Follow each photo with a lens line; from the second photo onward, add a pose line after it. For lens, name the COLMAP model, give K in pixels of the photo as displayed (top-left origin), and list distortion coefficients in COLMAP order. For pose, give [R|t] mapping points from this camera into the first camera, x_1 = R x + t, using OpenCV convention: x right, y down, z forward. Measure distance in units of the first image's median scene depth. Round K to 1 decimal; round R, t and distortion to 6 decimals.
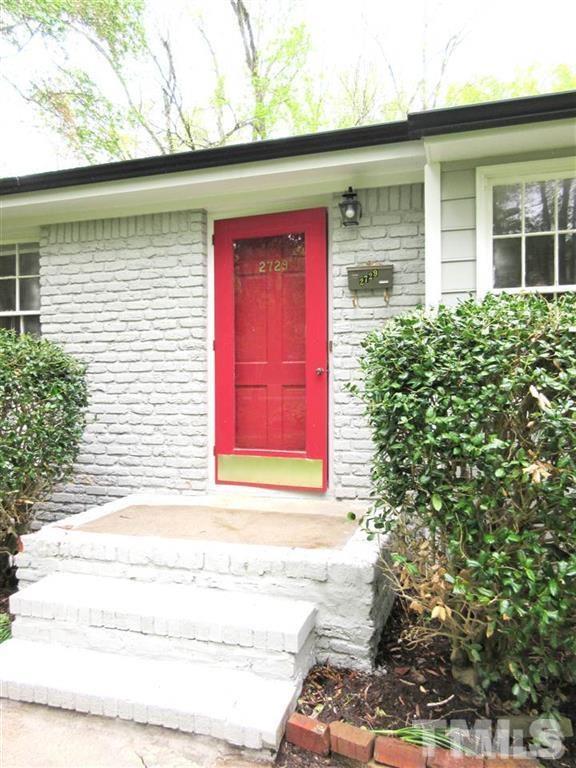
lens RADIAL K [[576.2, 0, 288.0], [0, 576.2, 384.0], [0, 0, 1]] dist [0.001861, 0.000442]
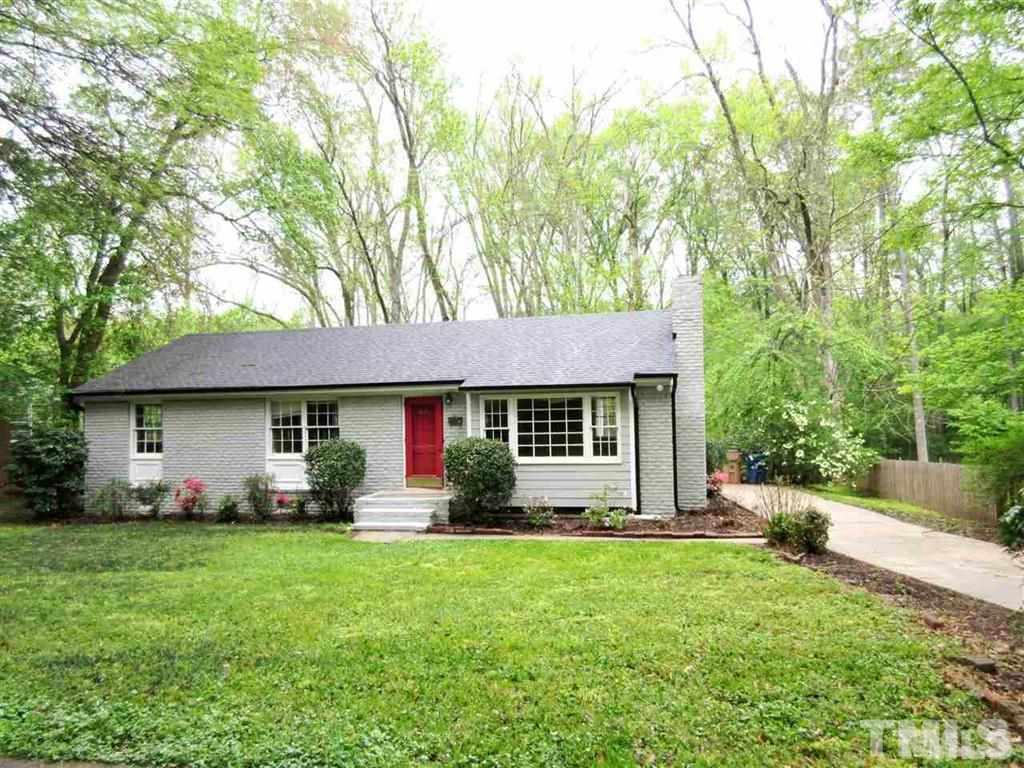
lens RADIAL K [[768.3, 0, 512.0], [0, 768.3, 384.0], [0, 0, 1]] dist [0.001861, 0.000442]
pose [[0.997118, -0.013697, 0.074615, 0.136905], [0.017400, 0.998637, -0.049206, -0.165197], [-0.073839, 0.050362, 0.995998, -3.200066]]
